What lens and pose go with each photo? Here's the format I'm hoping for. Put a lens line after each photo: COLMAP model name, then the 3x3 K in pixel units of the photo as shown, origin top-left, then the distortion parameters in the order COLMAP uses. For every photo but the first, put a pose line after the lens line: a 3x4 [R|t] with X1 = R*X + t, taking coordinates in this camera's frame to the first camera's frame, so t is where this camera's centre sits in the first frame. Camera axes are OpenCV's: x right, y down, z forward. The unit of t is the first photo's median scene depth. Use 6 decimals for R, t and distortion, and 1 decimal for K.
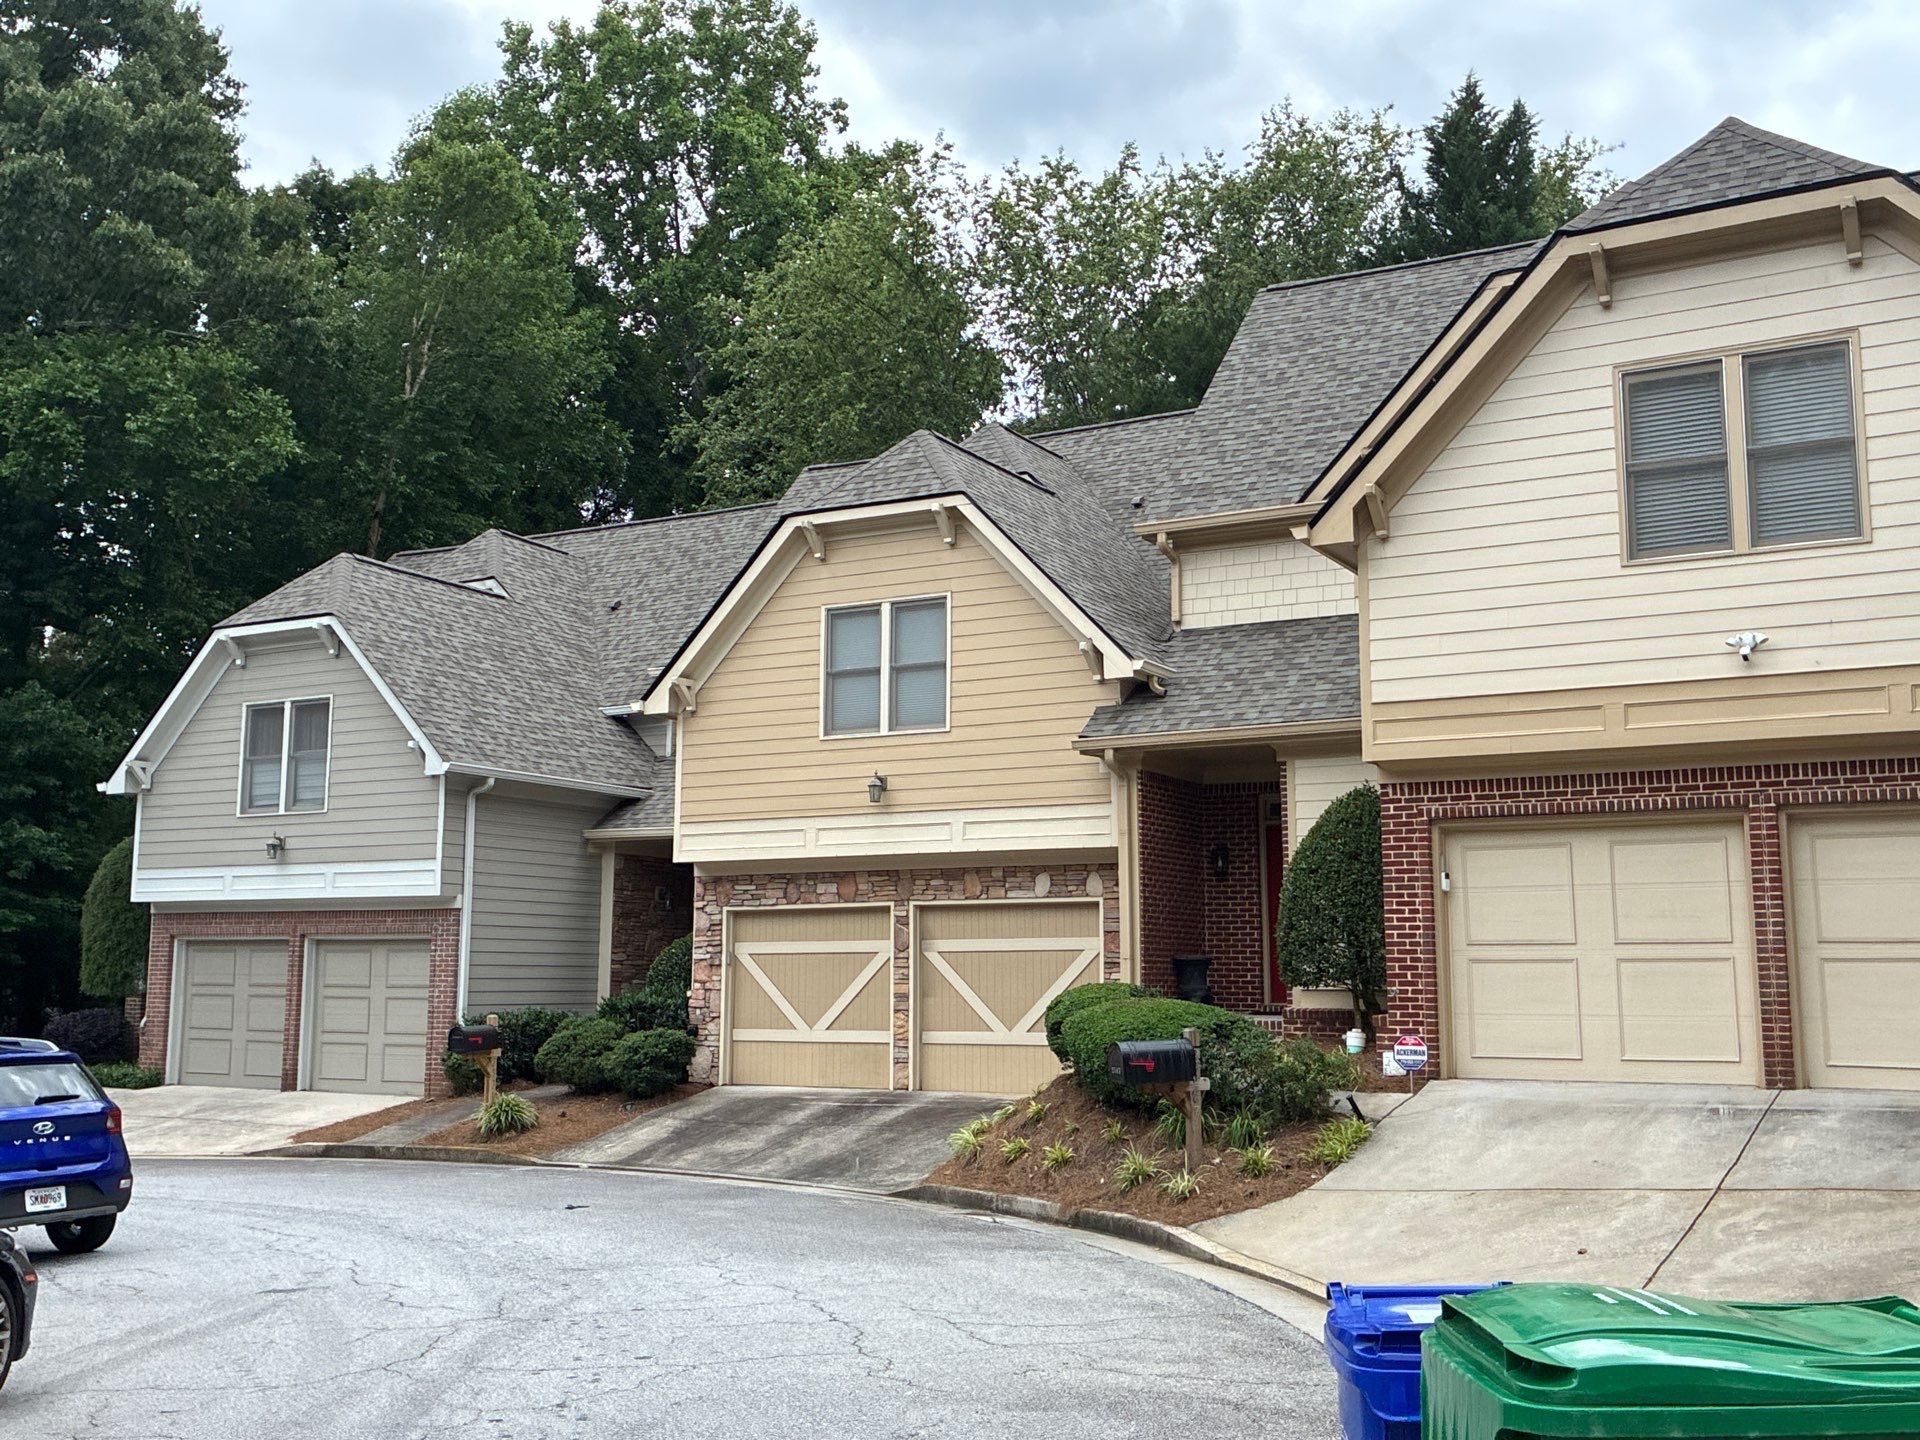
lens RADIAL K [[1877.8, 0, 942.6], [0, 1877.8, 710.9], [0, 0, 1]] dist [0.037230, 0.000000]
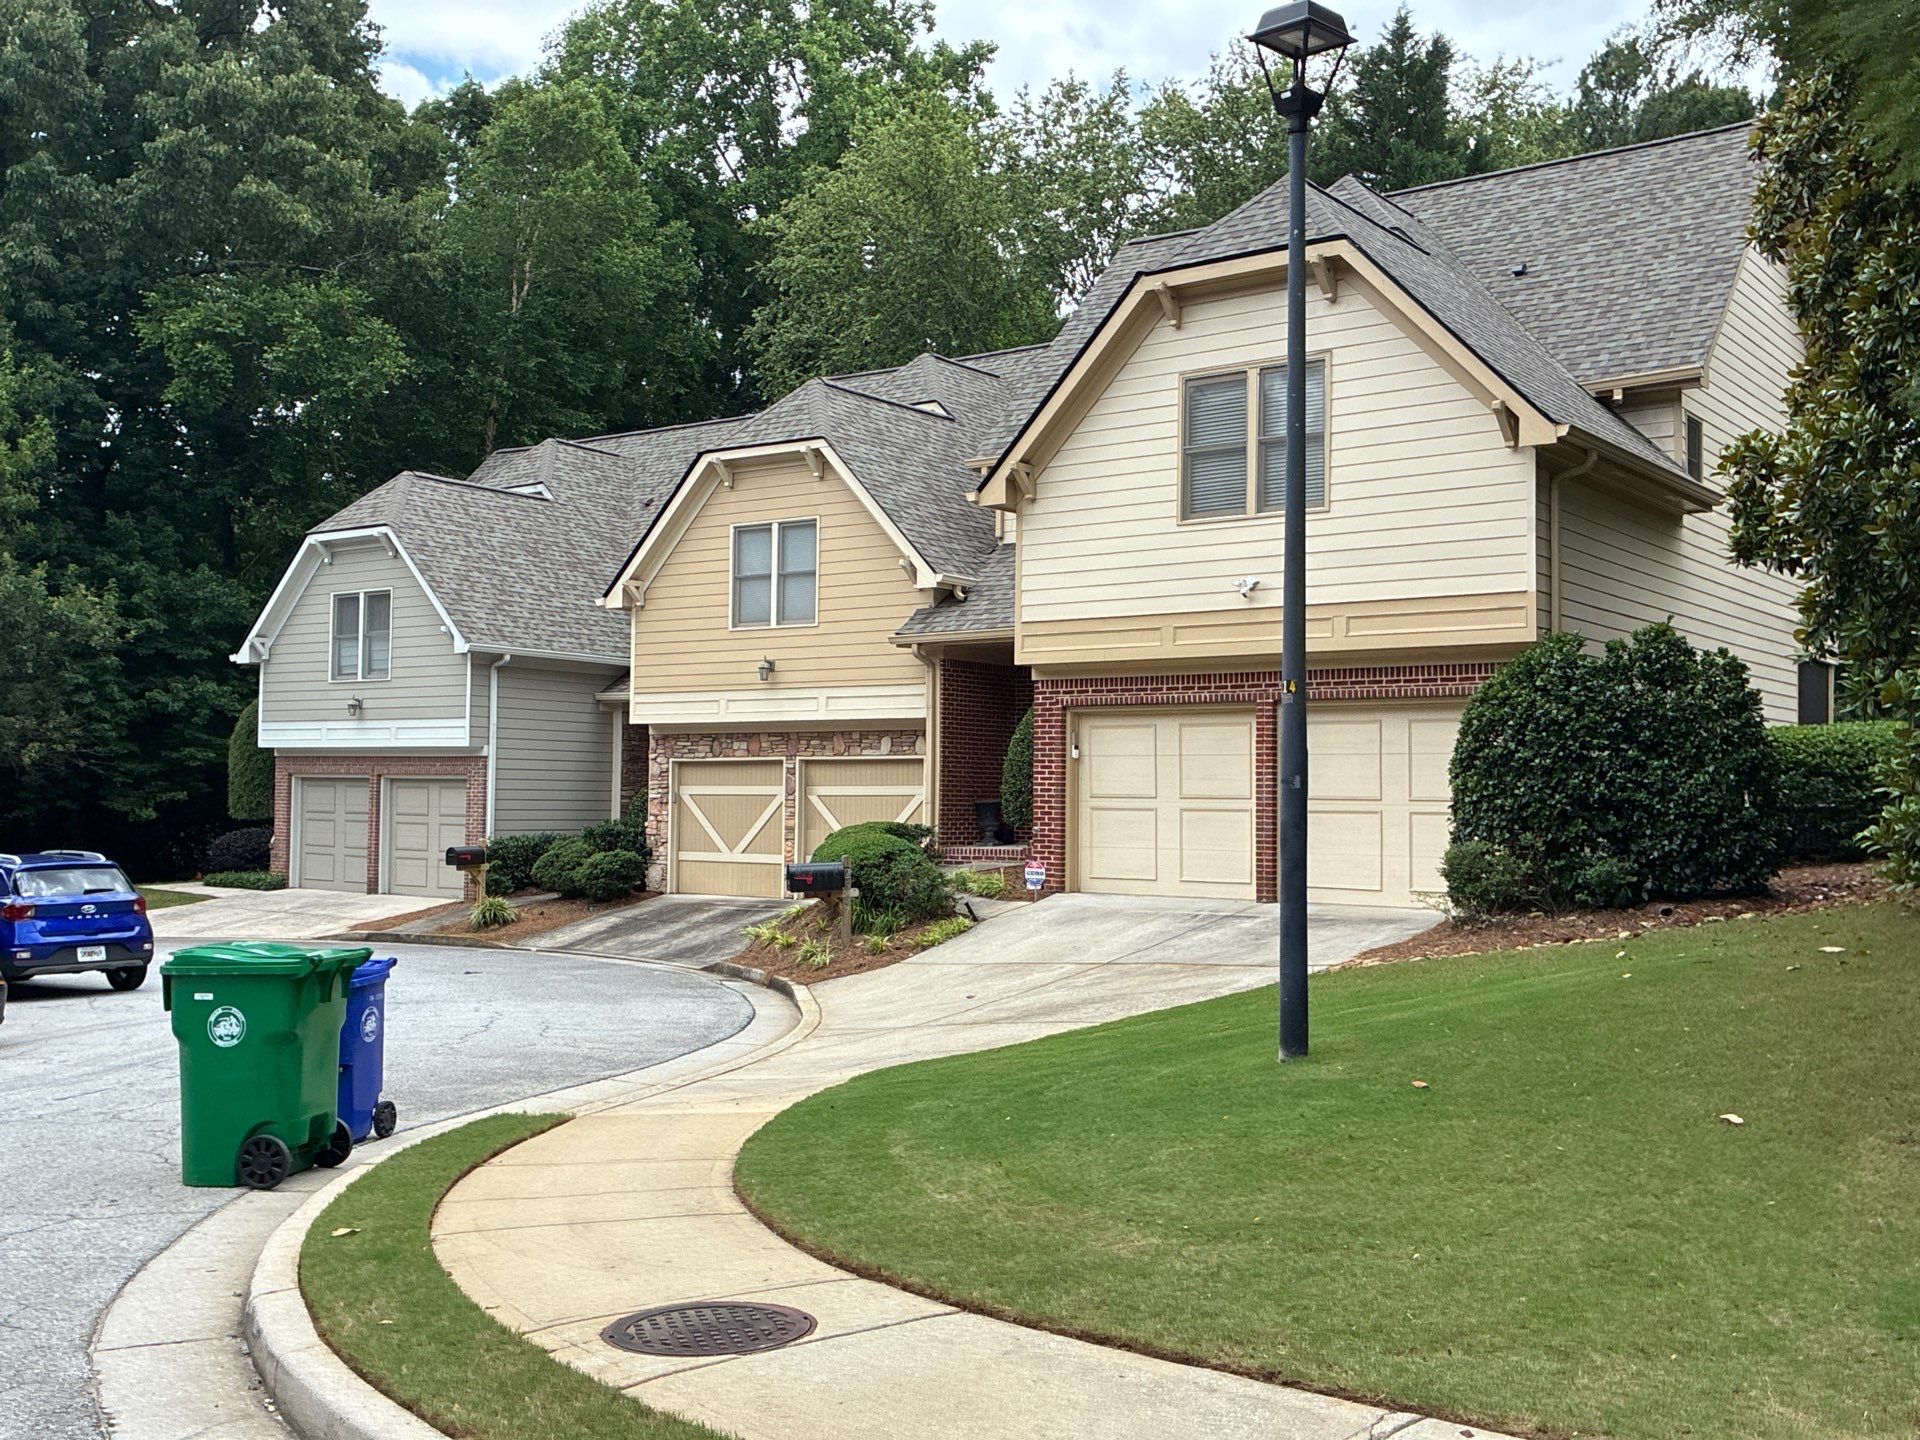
lens RADIAL K [[1877.8, 0, 976.5], [0, 1877.8, 719.0], [0, 0, 1]] dist [0.037230, 0.000000]
pose [[0.992579, 0.004122, -0.121528, 0.244756], [0.007715, 0.995277, 0.096770, -0.044477], [0.121353, -0.096989, 0.987860, -0.240196]]
